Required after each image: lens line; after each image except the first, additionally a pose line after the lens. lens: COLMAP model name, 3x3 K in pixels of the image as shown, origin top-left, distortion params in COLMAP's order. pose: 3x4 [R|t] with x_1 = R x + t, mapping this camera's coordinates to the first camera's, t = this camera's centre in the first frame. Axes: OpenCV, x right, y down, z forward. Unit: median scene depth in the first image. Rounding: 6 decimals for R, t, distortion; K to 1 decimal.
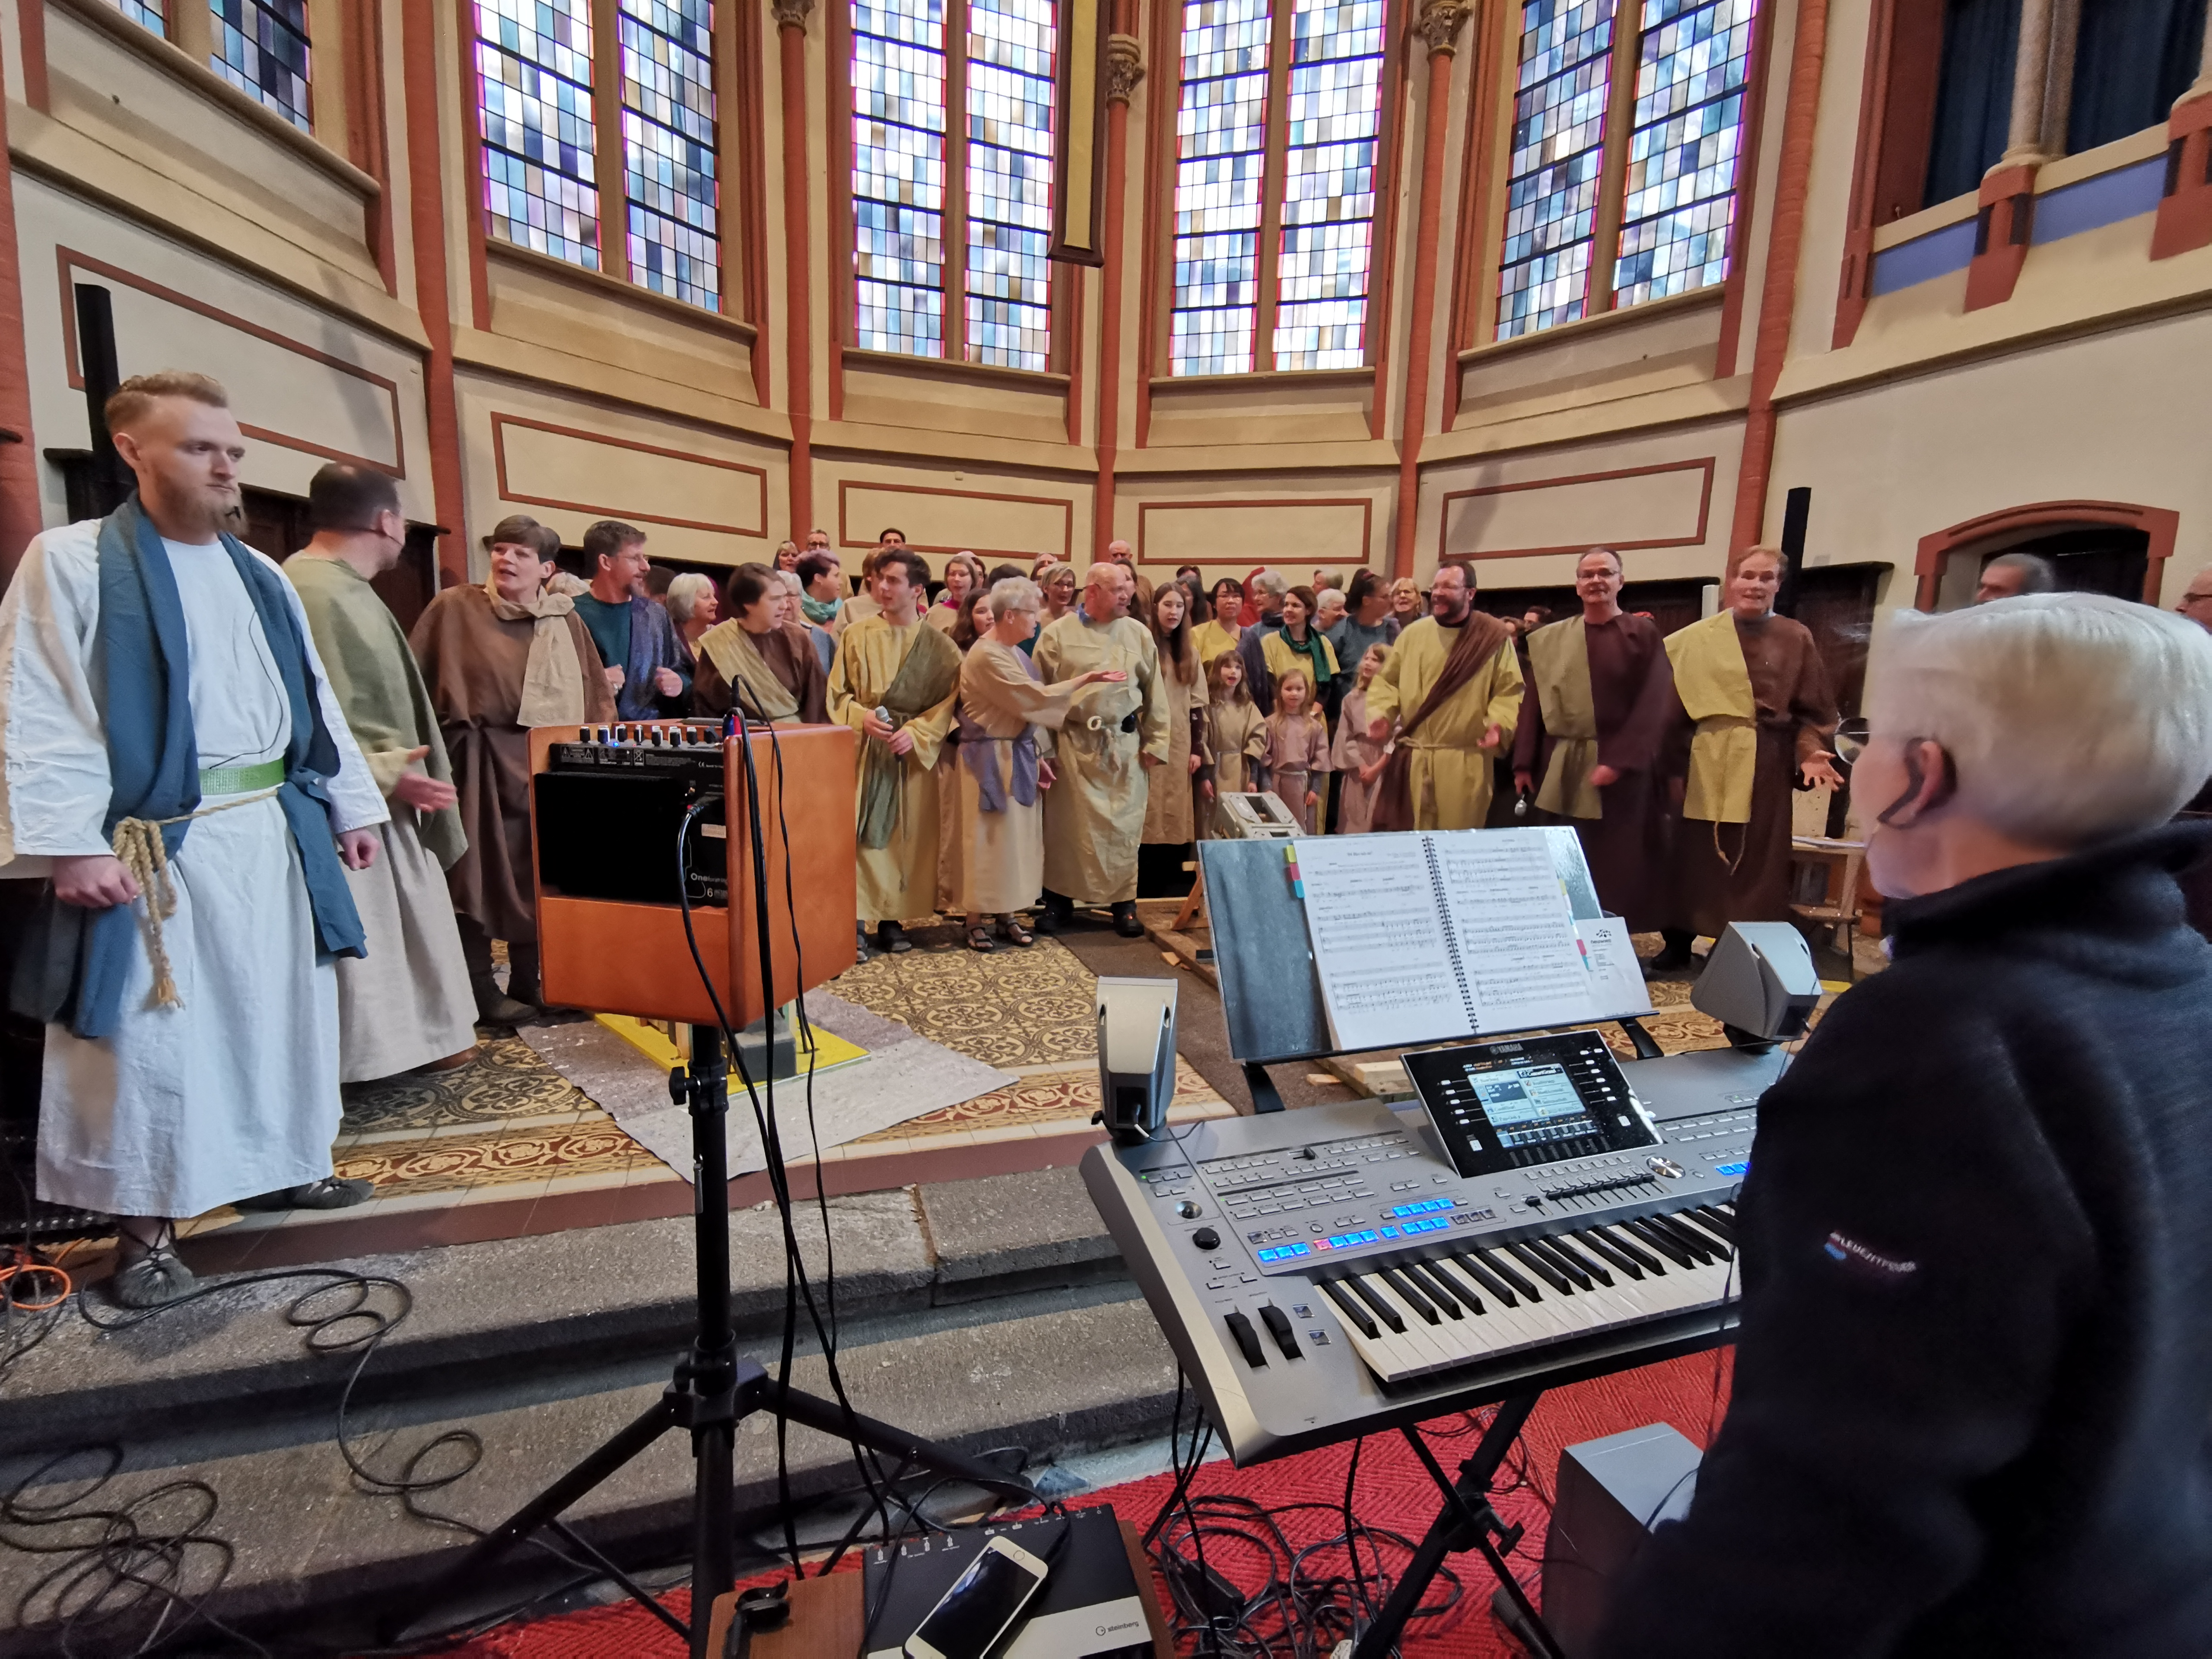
lens RADIAL K [[987.3, 0, 1116.8], [0, 987.3, 822.2], [0, 0, 1]] dist [0.030683, -0.015055]
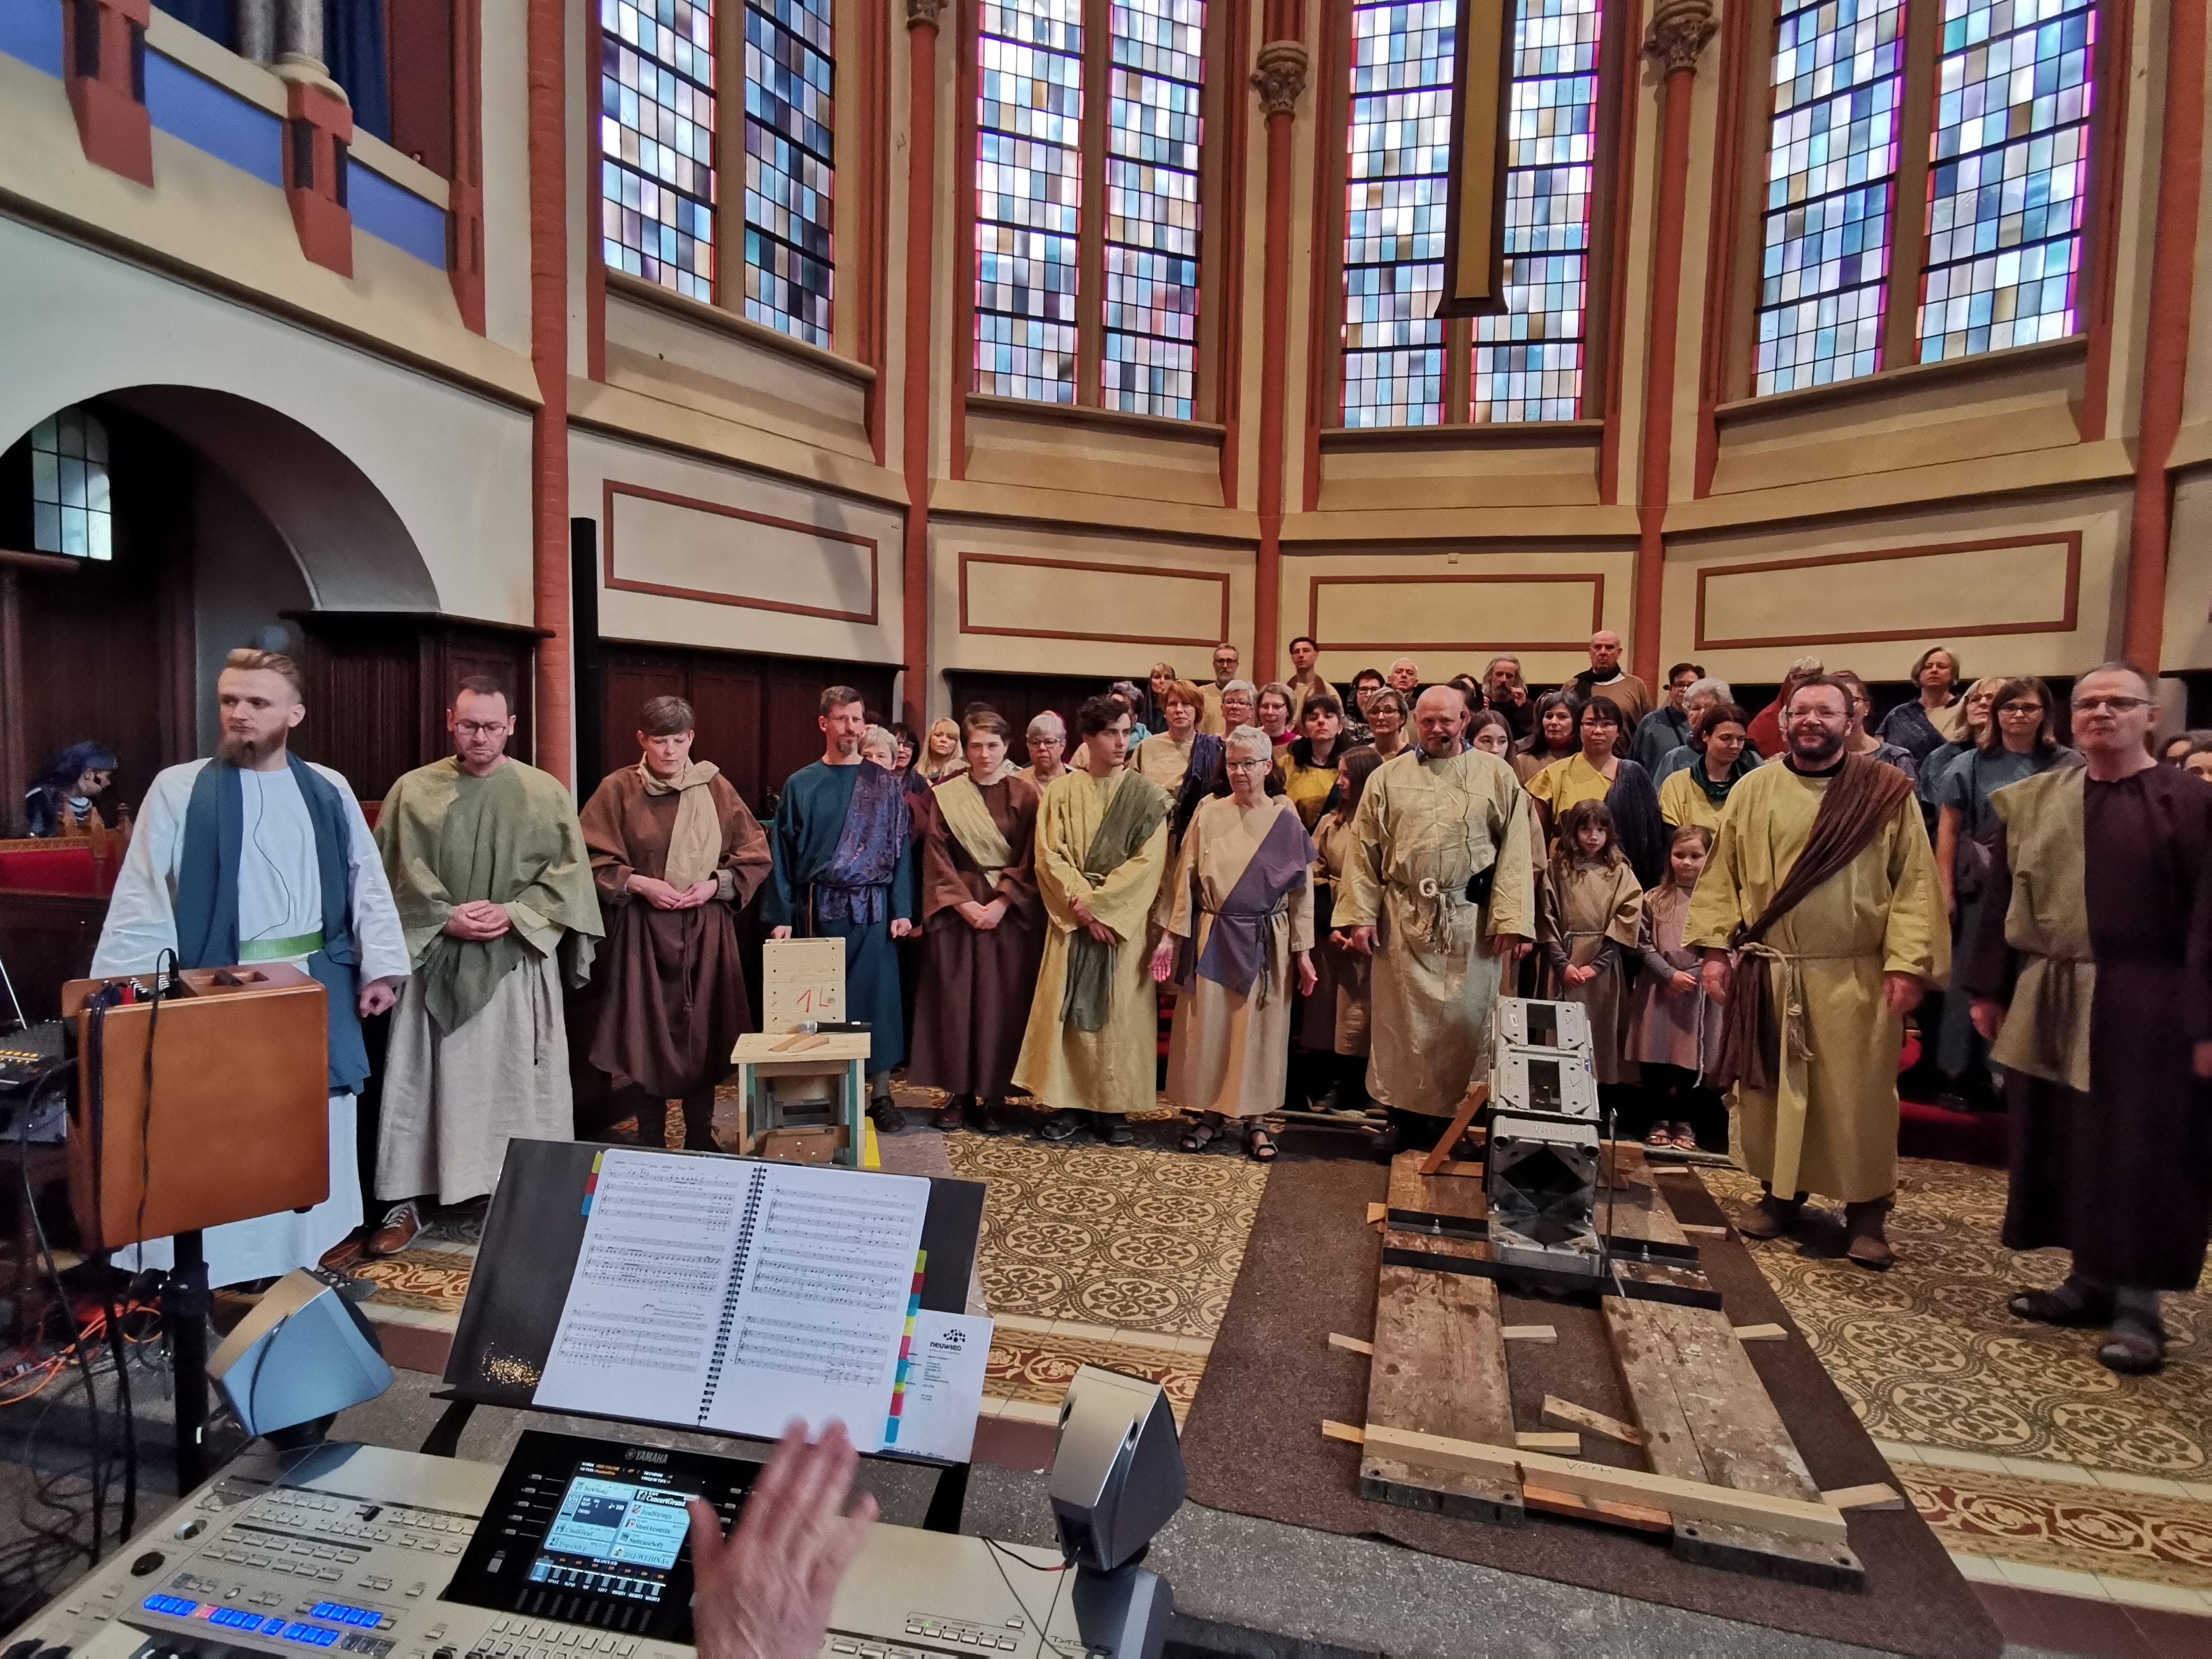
lens RADIAL K [[1219.0, 0, 1120.7], [0, 1219.0, 813.4], [0, 0, 1]] dist [-0.006991, 0.018904]
pose [[0.846133, 0.016027, -0.532730, 0.157680], [-0.076563, 0.992836, -0.091736, -0.029037], [0.527443, 0.118409, 0.841298, 0.039725]]
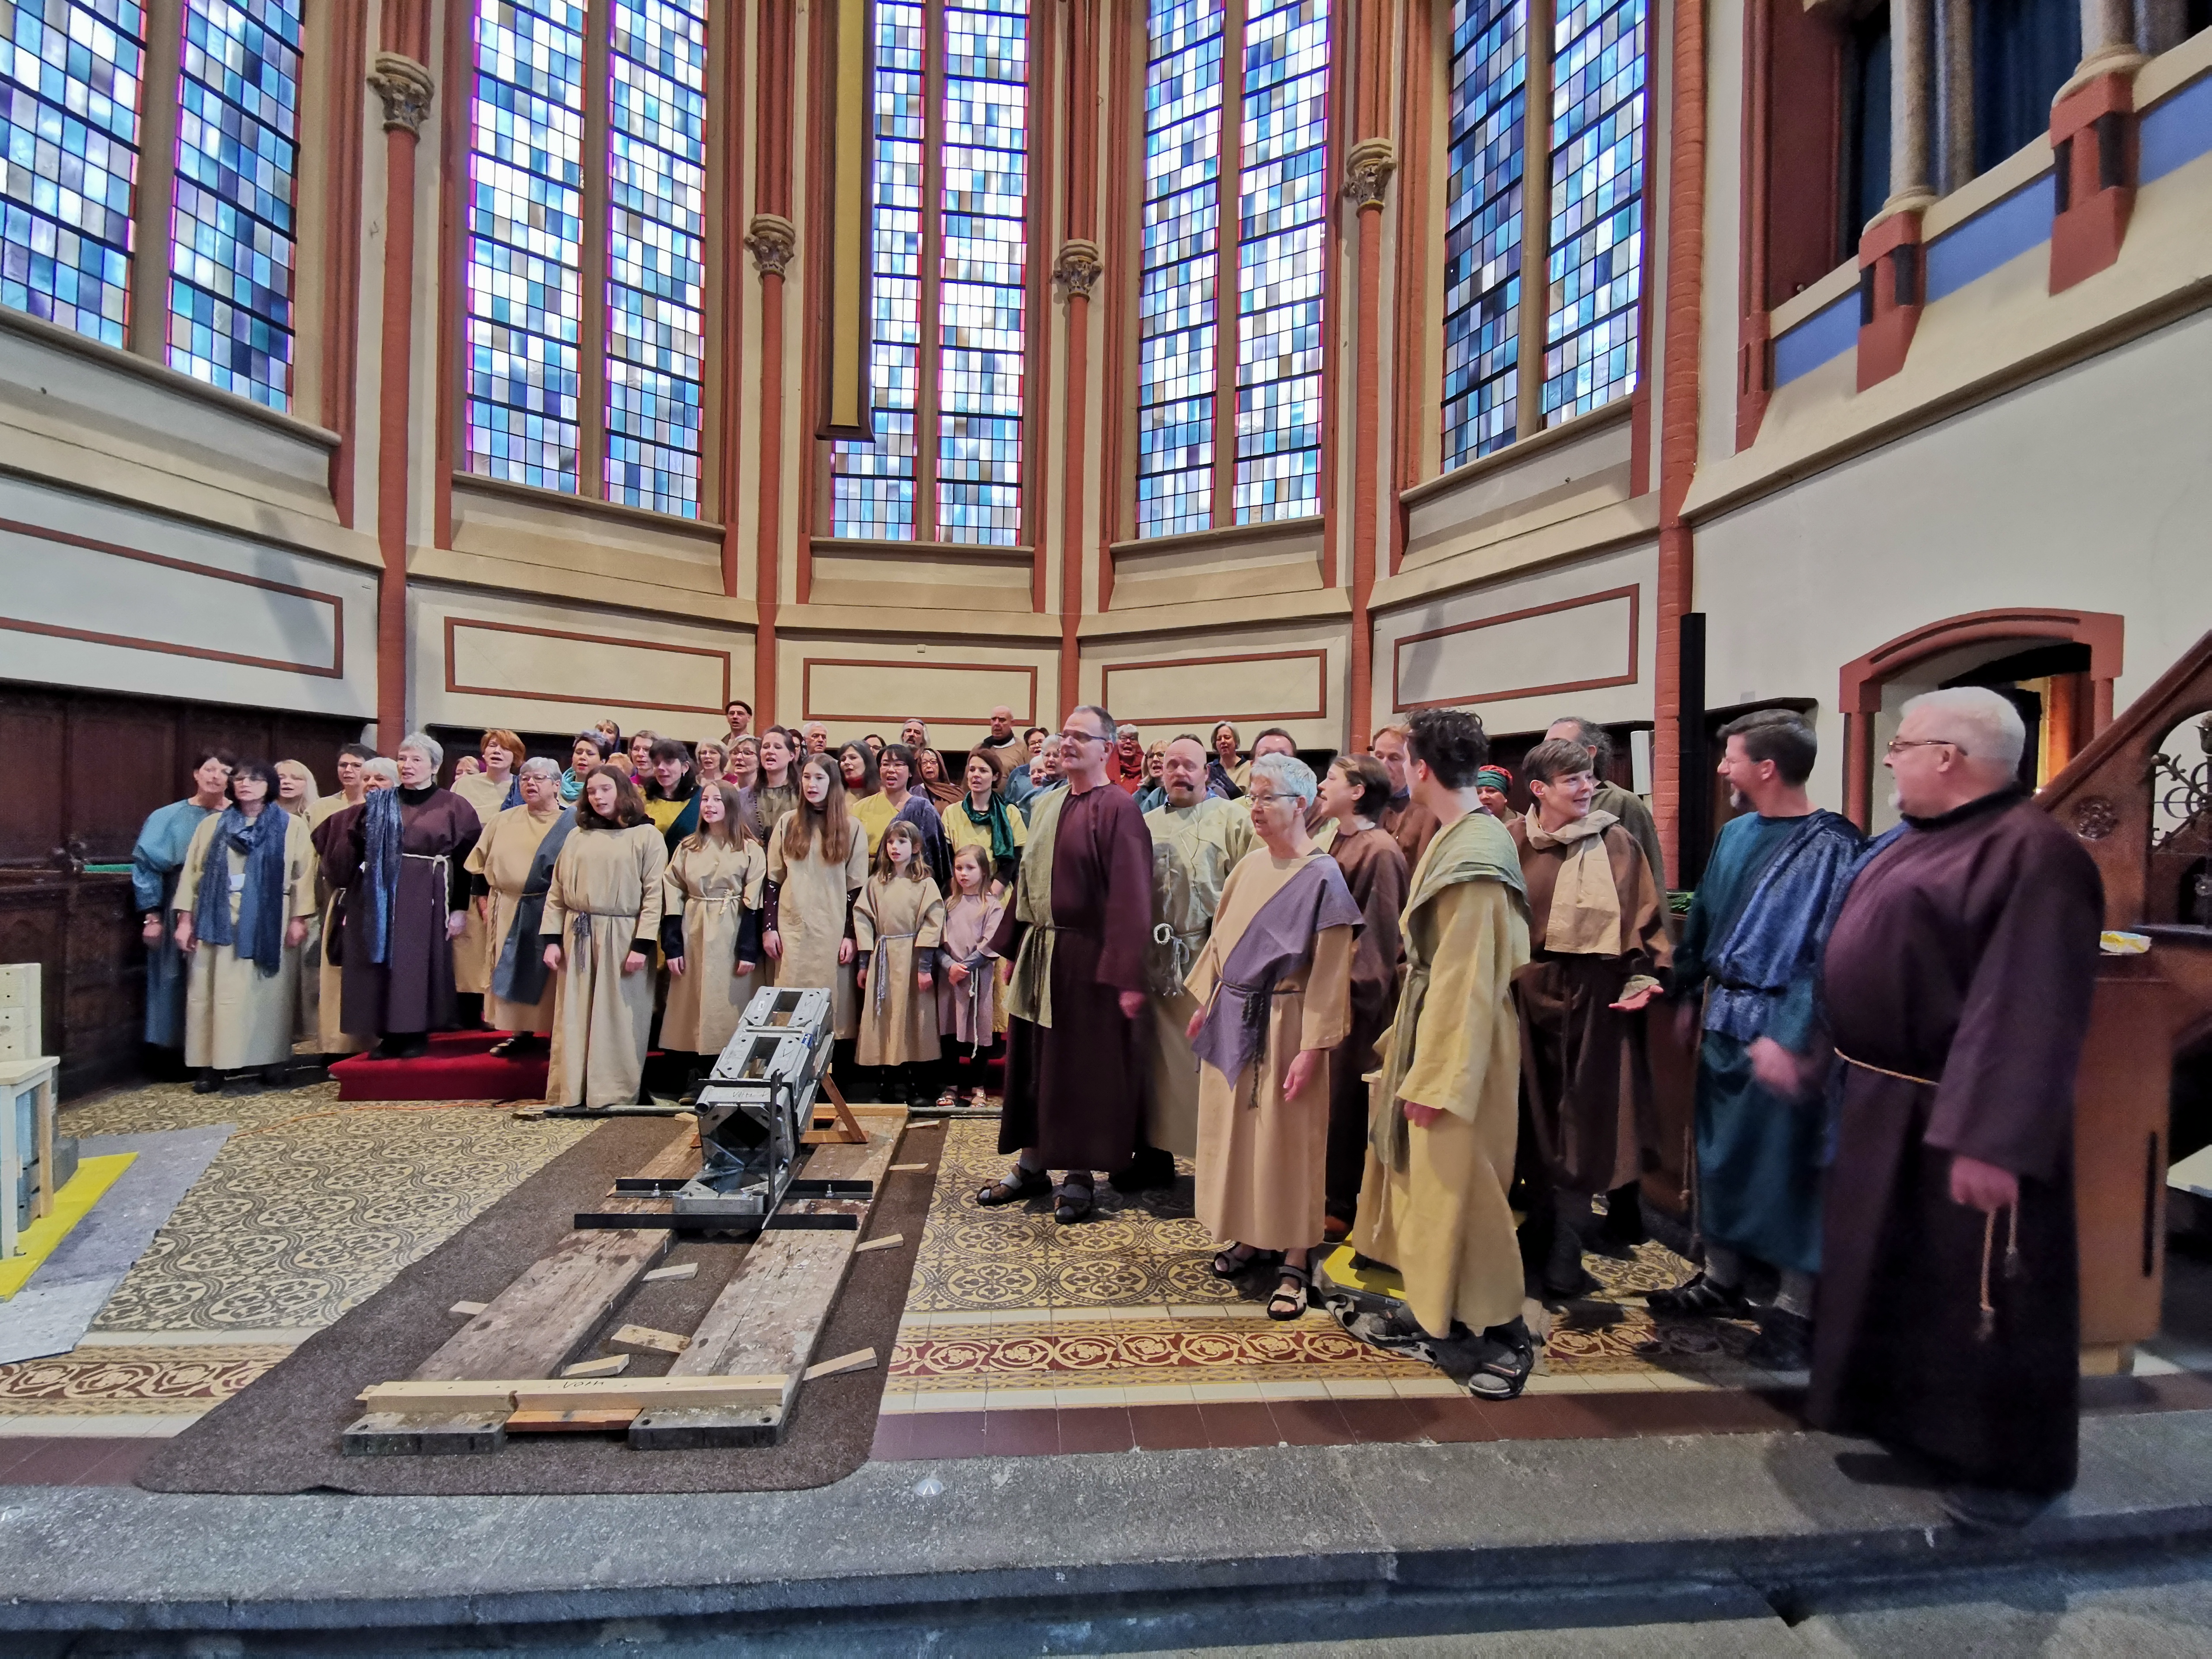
lens RADIAL K [[1004.8, 0, 1115.7], [0, 1004.8, 817.5], [0, 0, 1]] dist [0.002411, -0.000171]
pose [[0.975172, -0.013983, -0.221005, 0.275451], [-0.022607, 0.986504, -0.162166, -0.019942], [0.220290, 0.163136, 0.961696, 0.097368]]
